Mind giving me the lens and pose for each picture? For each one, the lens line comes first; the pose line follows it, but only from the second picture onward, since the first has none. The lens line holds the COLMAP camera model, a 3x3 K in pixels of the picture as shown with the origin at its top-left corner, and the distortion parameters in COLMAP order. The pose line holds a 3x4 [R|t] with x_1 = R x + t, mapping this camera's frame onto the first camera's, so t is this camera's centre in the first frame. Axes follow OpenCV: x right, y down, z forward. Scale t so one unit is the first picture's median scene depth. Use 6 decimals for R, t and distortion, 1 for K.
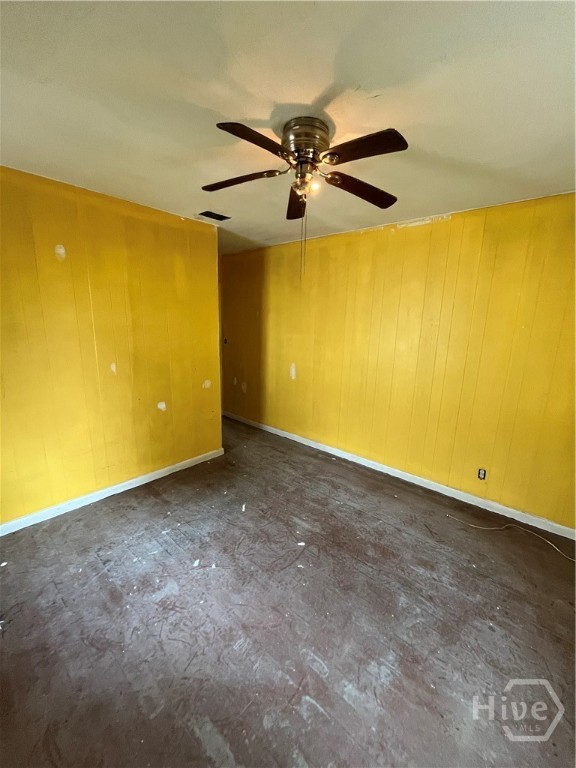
lens RADIAL K [[310.2, 0, 287.3], [0, 310.2, 383.5], [0, 0, 1]] dist [-0.001929, -0.000443]
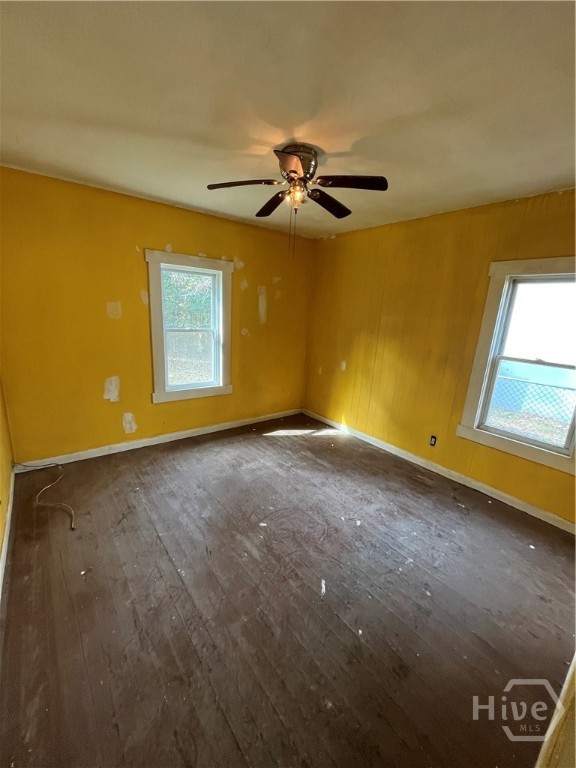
lens RADIAL K [[310.2, 0, 291.5], [0, 310.2, 383.3], [0, 0, 1]] dist [-0.001929, -0.000443]
pose [[-0.982785, -0.116332, 0.143532, -0.160179], [-0.045205, 0.904672, 0.423703, -0.393355], [-0.179140, 0.409921, -0.894357, 1.962422]]
